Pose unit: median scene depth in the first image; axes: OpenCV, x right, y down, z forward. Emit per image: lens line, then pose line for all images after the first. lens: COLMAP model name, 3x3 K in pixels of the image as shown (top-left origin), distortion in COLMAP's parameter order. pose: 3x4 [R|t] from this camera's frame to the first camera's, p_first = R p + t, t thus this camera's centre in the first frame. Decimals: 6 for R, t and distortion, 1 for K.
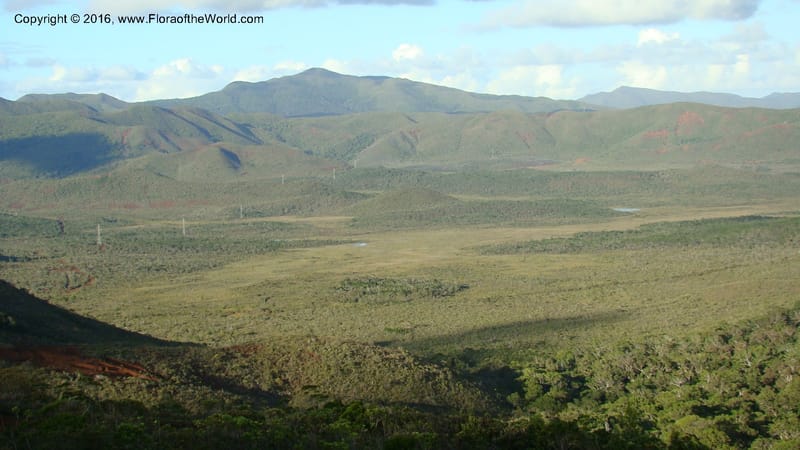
lens RADIAL K [[3492.8, 0, 397.7], [0, 3492.8, 226.1], [0, 0, 1]] dist [2.210648, 0.000000]
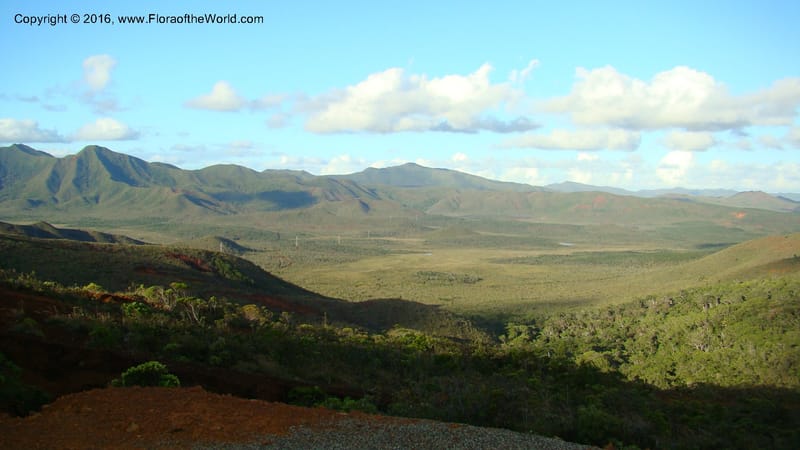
lens RADIAL K [[3492.8, 0, 400.5], [0, 3492.8, 225.4], [0, 0, 1]] dist [2.210648, 0.000000]
pose [[0.994820, 0.057107, -0.084091, 0.136506], [-0.059416, 0.997915, -0.025215, 0.039242], [0.082476, 0.030080, 0.996139, -0.937435]]
